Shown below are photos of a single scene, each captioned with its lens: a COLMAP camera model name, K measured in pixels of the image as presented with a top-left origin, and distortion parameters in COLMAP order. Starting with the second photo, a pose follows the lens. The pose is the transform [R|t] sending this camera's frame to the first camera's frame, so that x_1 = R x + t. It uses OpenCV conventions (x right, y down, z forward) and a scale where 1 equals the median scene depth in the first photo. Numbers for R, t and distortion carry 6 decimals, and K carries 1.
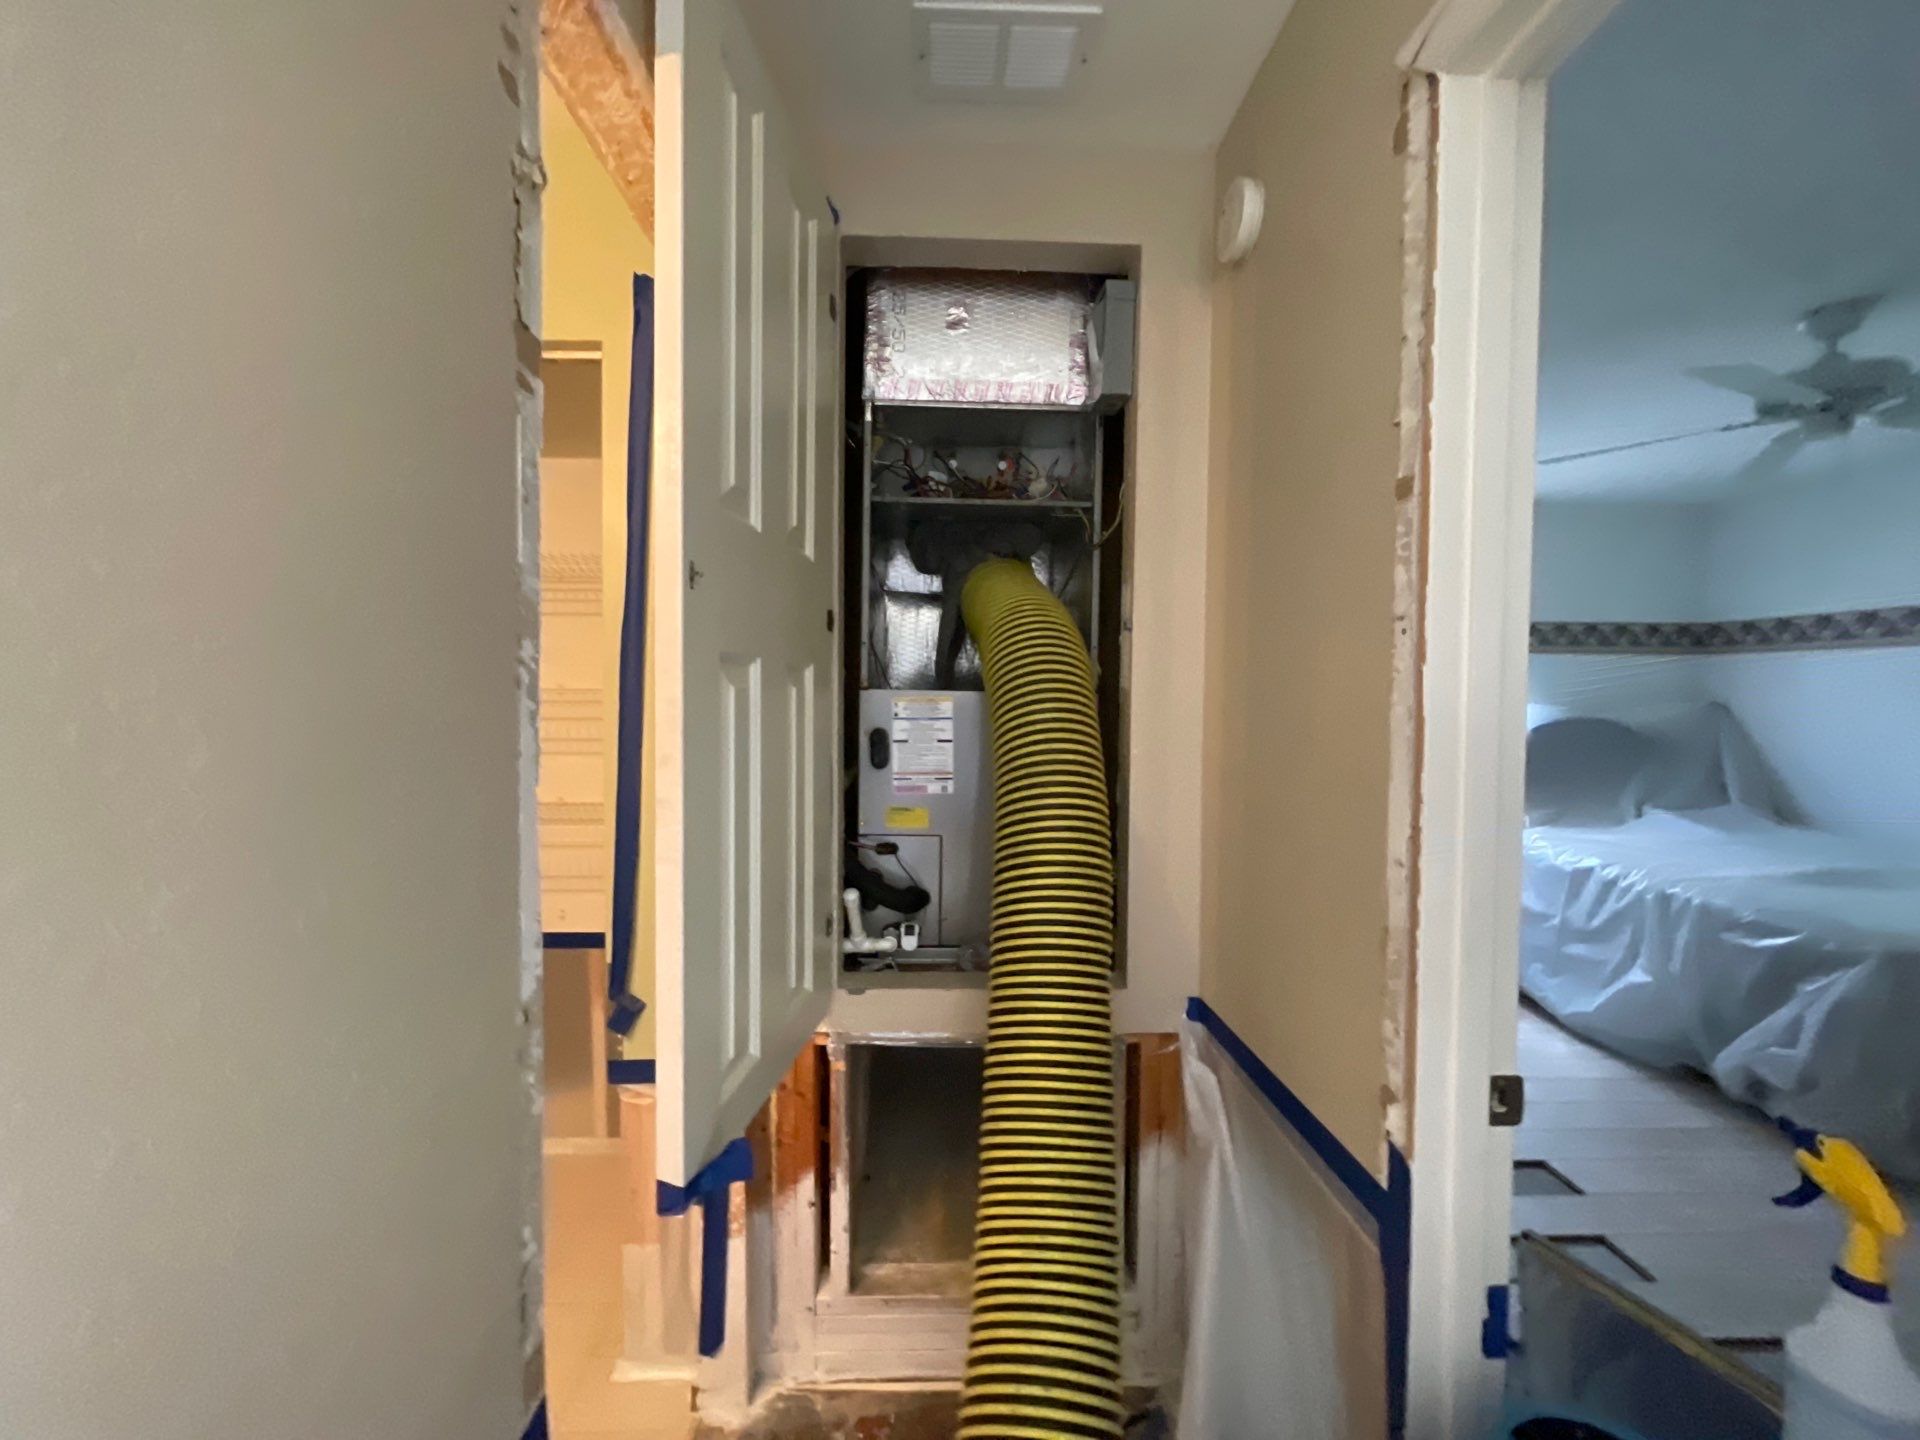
lens RADIAL K [[776.9, 0, 957.7], [0, 776.9, 716.8], [0, 0, 1]] dist [-0.005964, 0.000363]
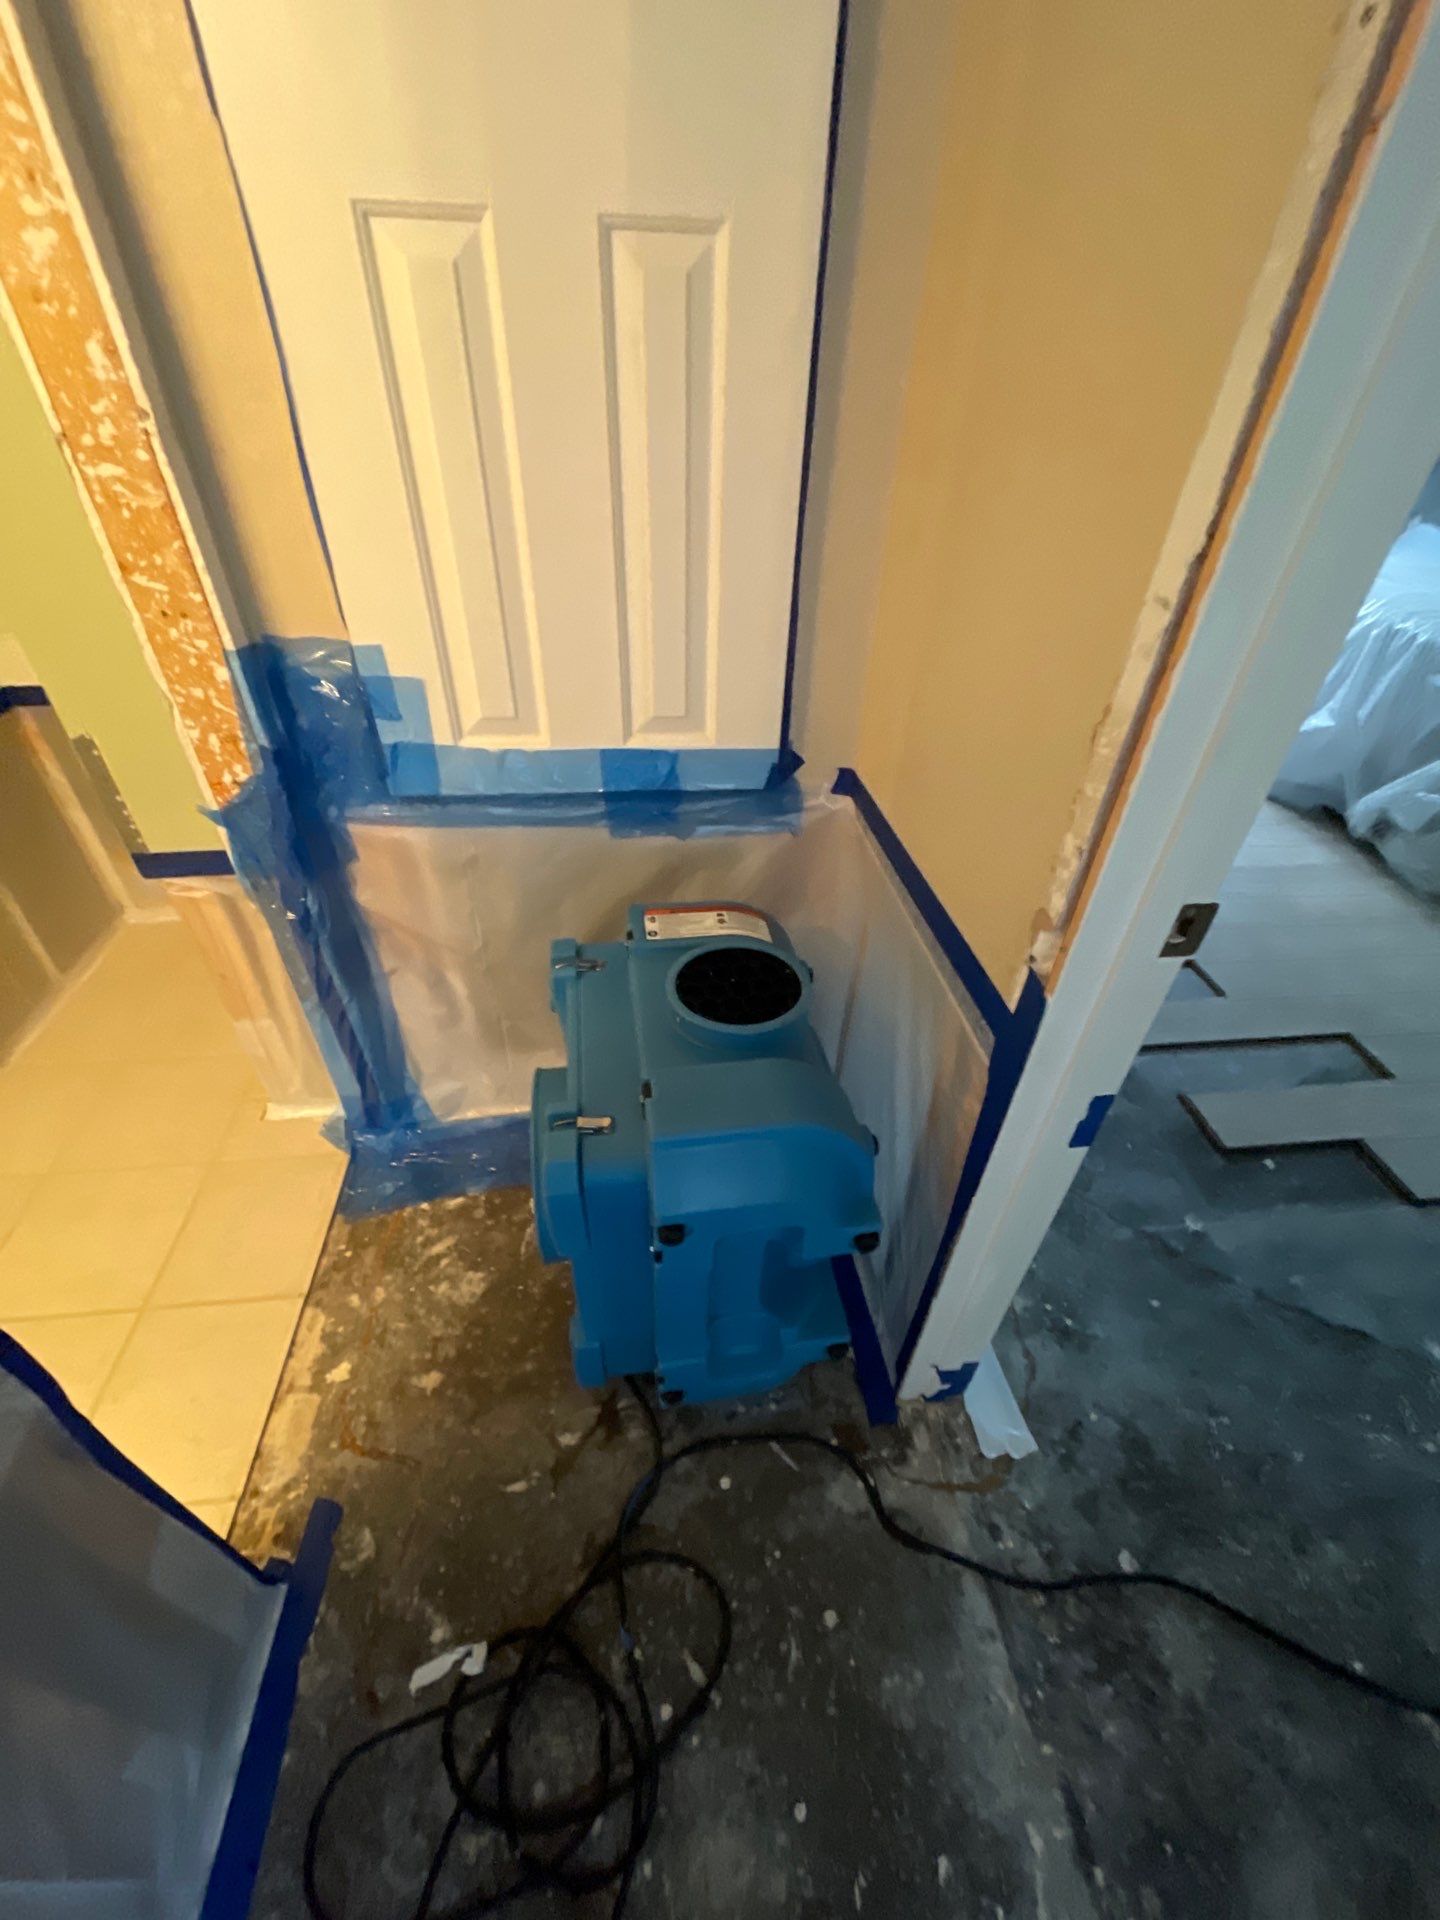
lens RADIAL K [[776.9, 0, 724.1], [0, 776.9, 957.6], [0, 0, 1]] dist [-0.005964, 0.000363]
pose [[0.995905, -0.037256, 0.082370, 0.098871], [-0.018773, 0.806046, 0.591555, 0.036212], [-0.088433, -0.590679, 0.802046, 0.222288]]
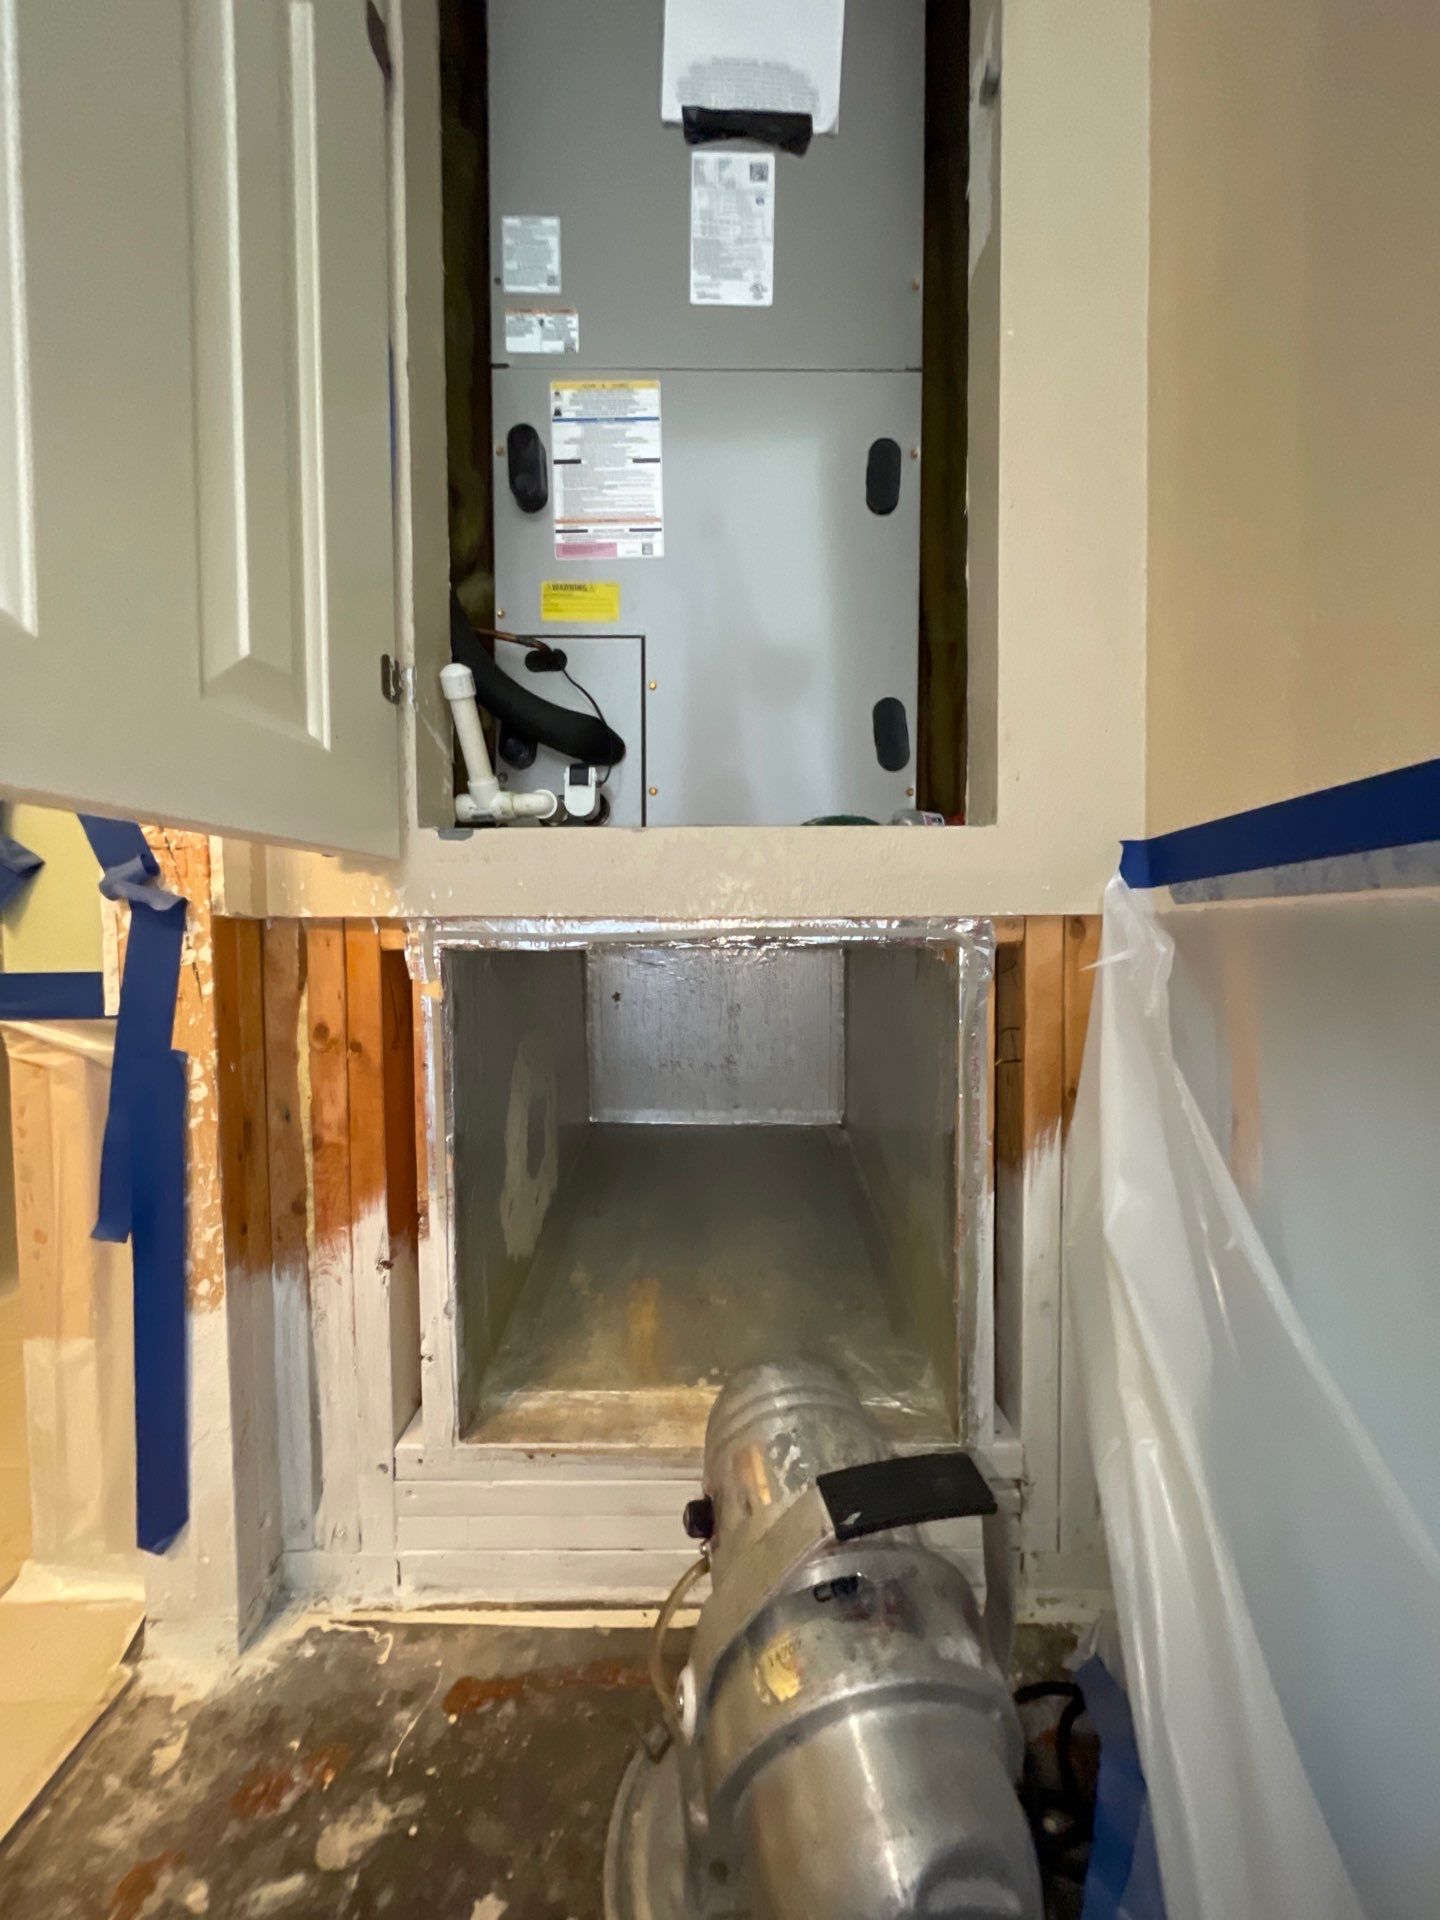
lens RADIAL K [[776.9, 0, 724.5], [0, 776.9, 964.9], [0, 0, 1]] dist [-0.005964, 0.000363]
pose [[0.999531, -0.012351, -0.028020, 0.055621], [0.012472, 0.999914, 0.004143, 0.432978], [0.027967, -0.004490, 0.999599, 0.494001]]
